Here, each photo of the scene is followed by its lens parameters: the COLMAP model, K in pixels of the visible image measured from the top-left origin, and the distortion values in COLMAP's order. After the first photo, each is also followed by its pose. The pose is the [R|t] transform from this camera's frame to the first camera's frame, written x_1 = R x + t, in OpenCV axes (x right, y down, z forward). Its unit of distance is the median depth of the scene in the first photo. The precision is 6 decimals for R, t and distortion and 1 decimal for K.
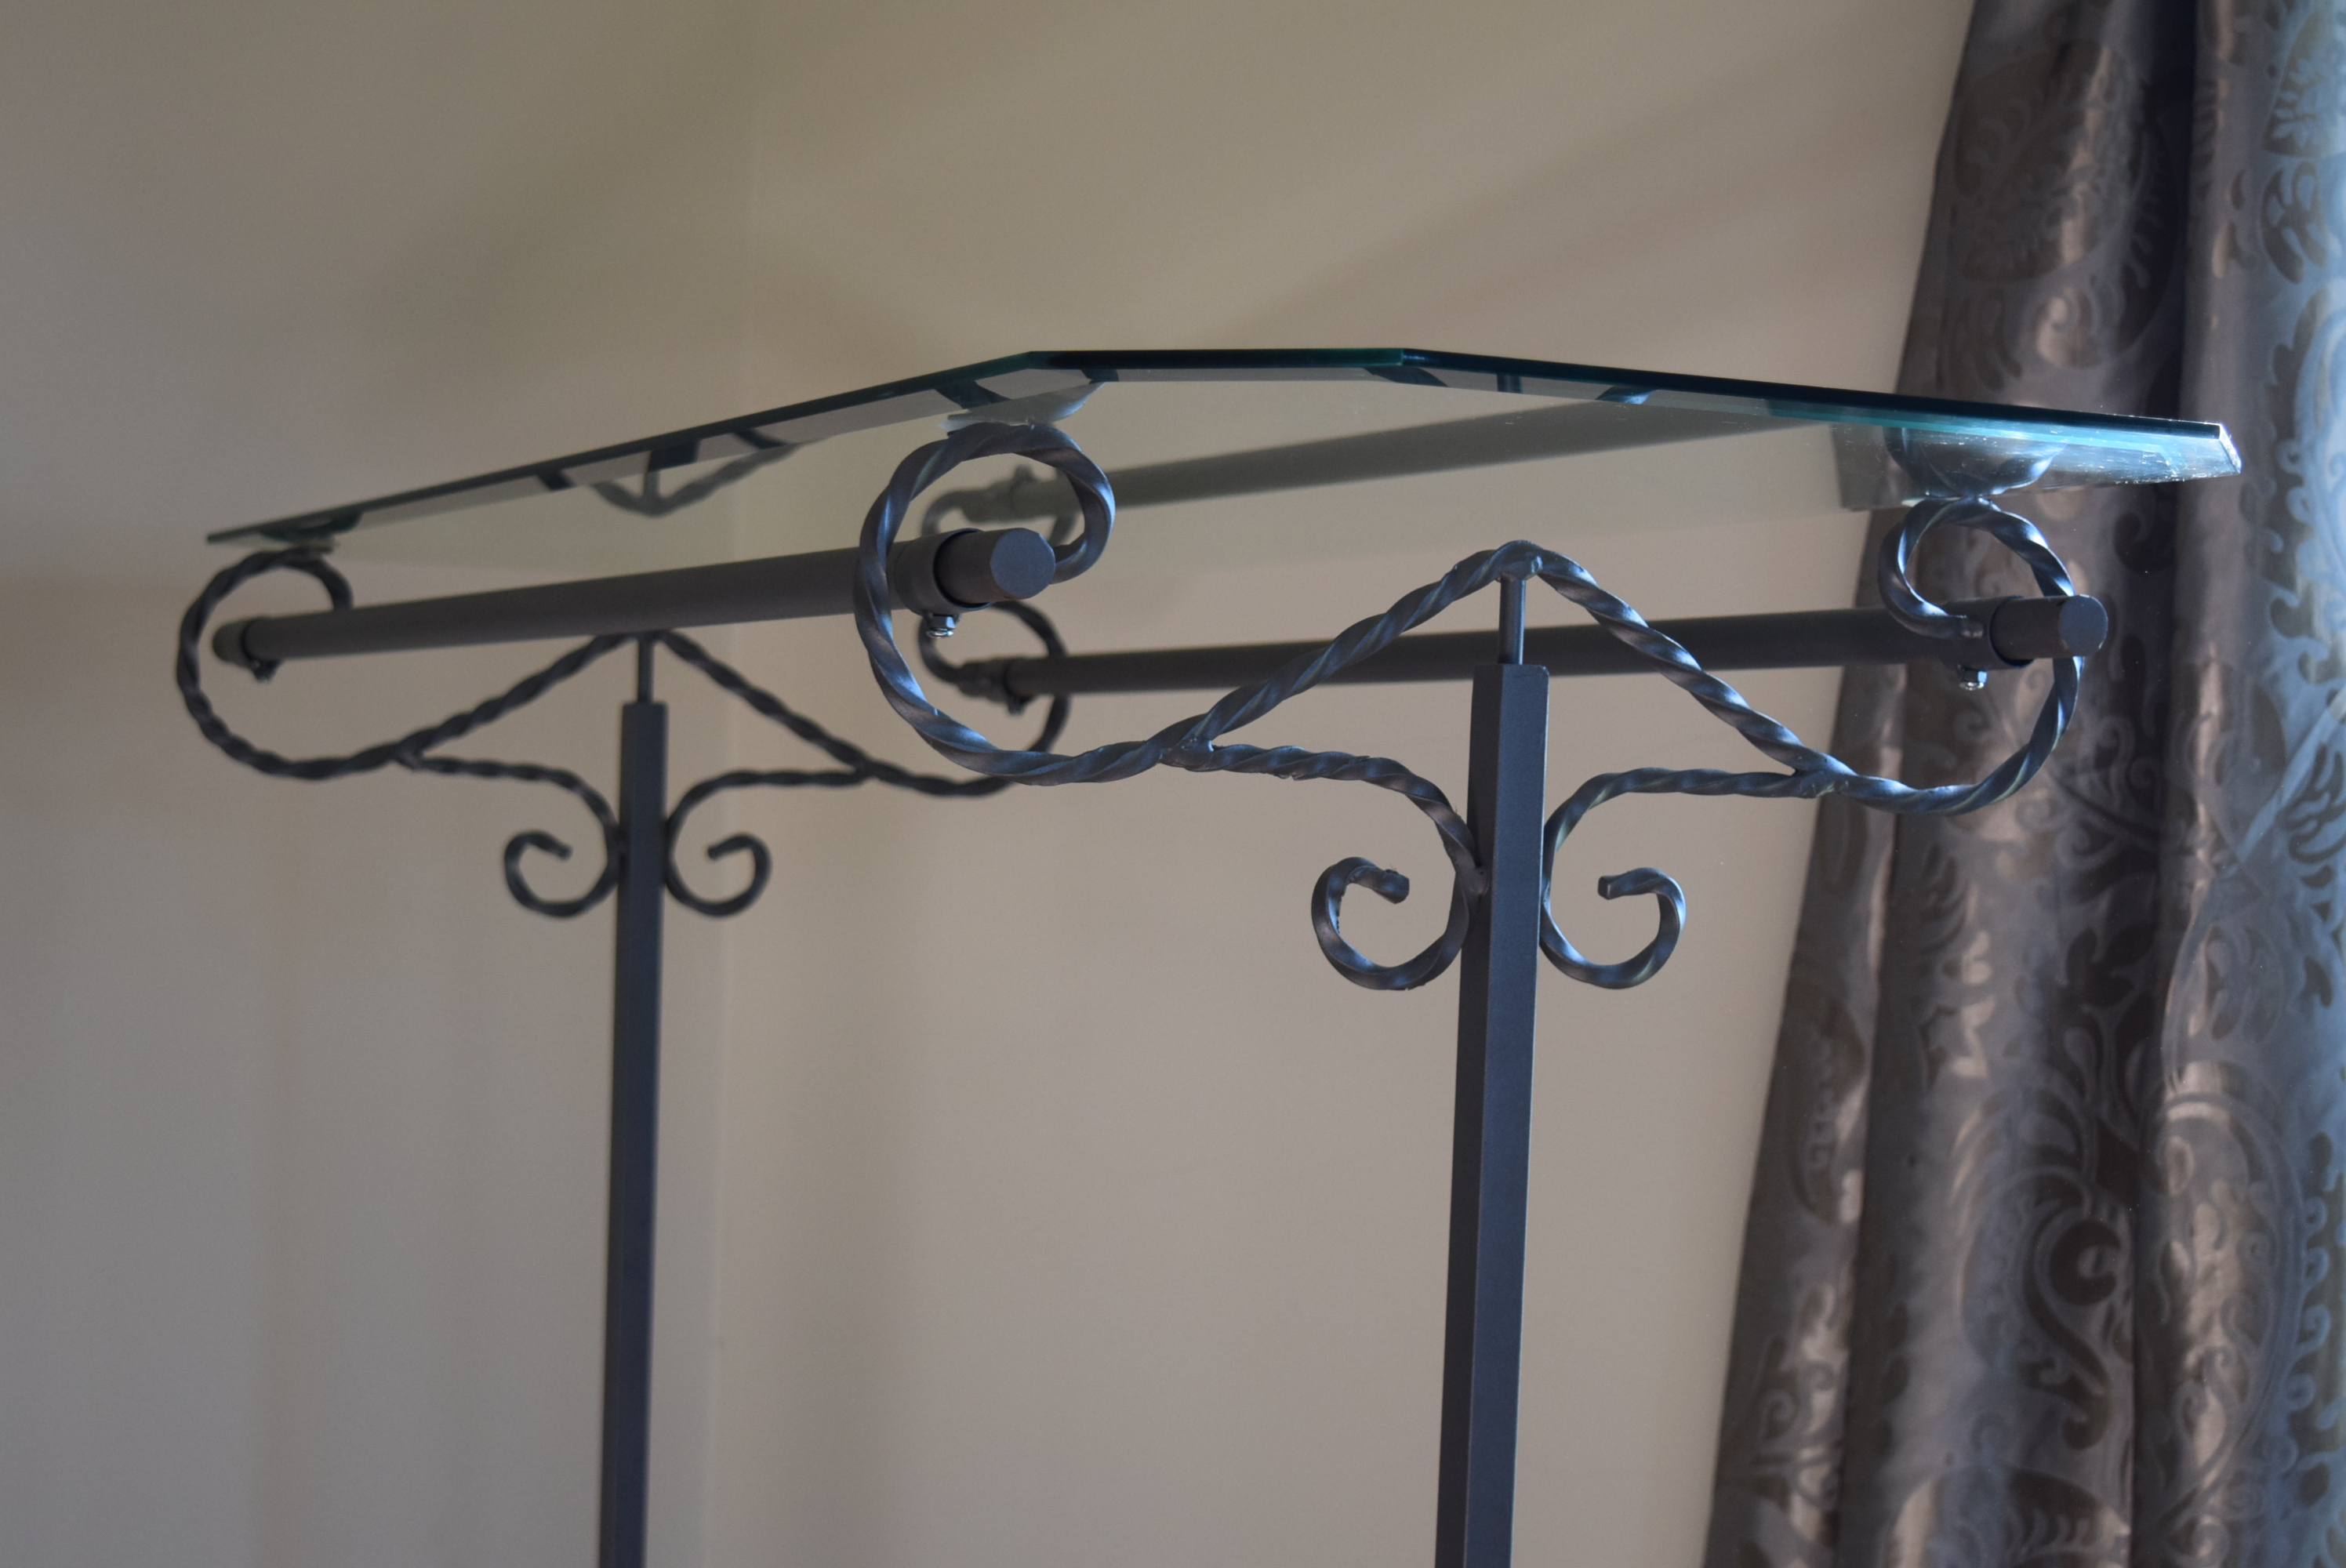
lens RADIAL K [[4109.1, 0, 1173.0], [0, 4109.1, 784.0], [0, 0, 1]] dist [-0.033516, -0.036396]
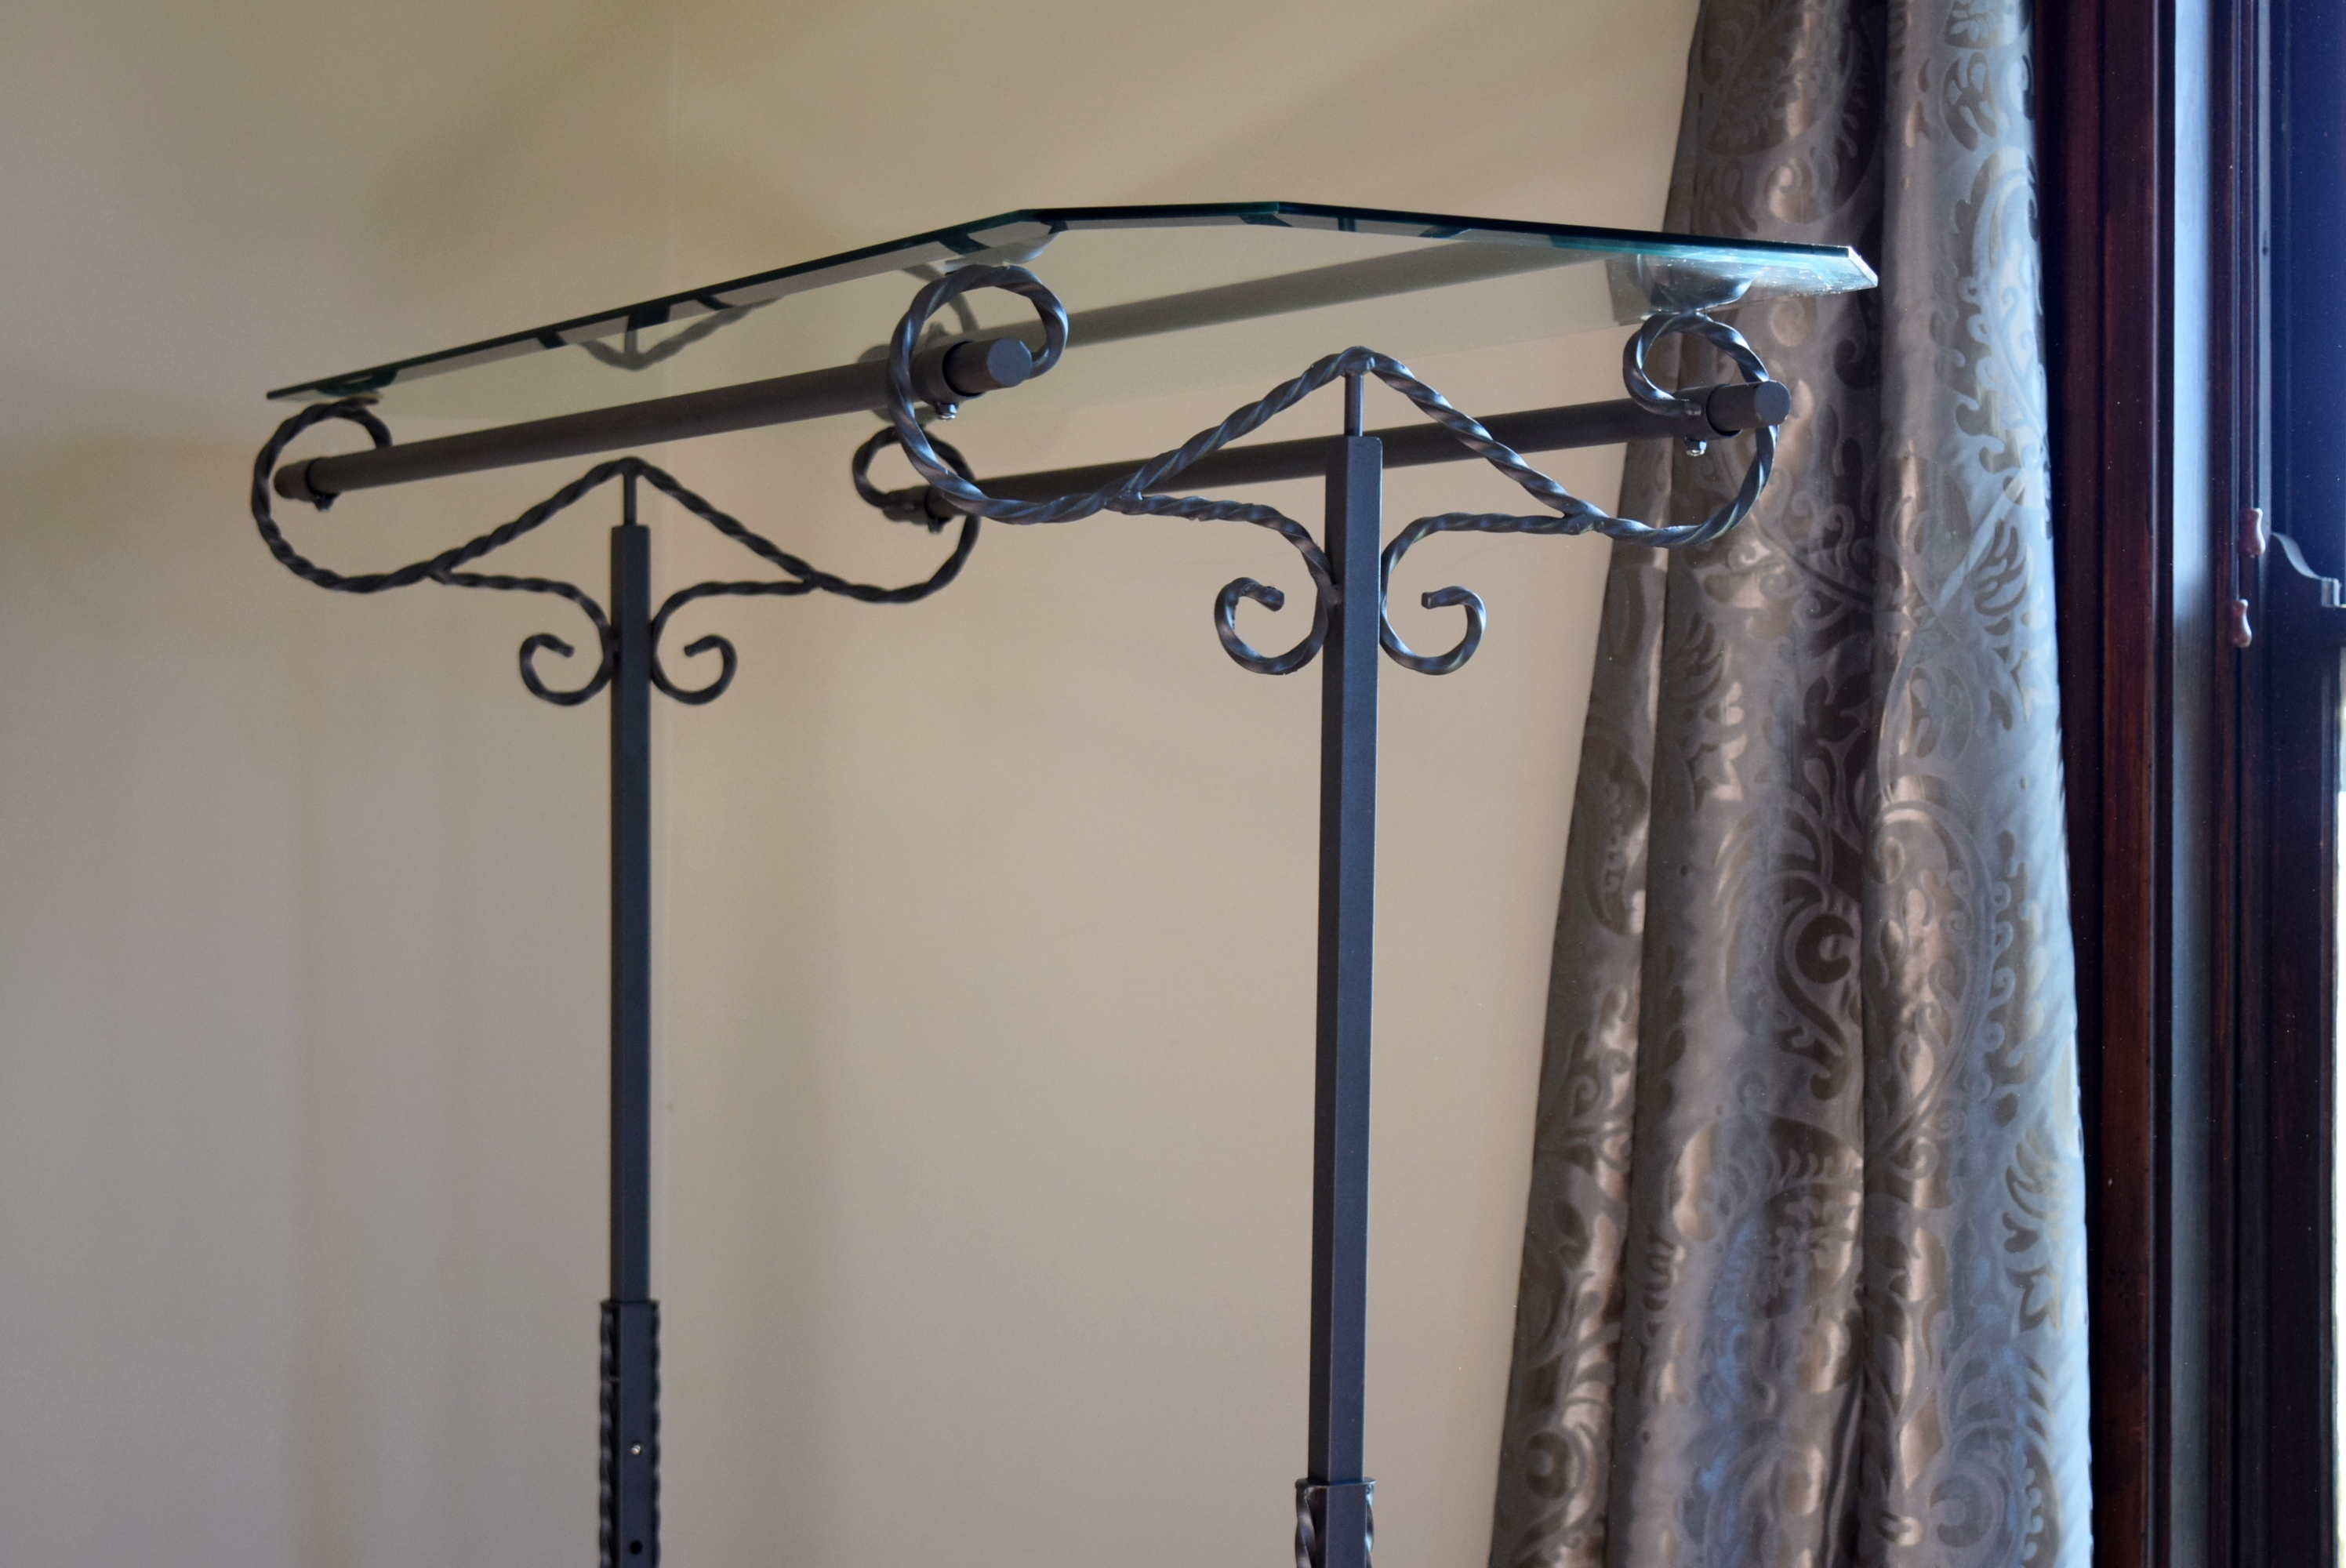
lens RADIAL K [[4527.2, 0, 1173.0], [0, 4527.2, 784.0], [0, 0, 1]] dist [-0.046662, 0.039450]
pose [[0.998660, -0.024571, 0.045556, -0.034363], [0.024069, 0.999644, 0.011537, 0.047032], [-0.045823, -0.010425, 0.998895, -0.351086]]
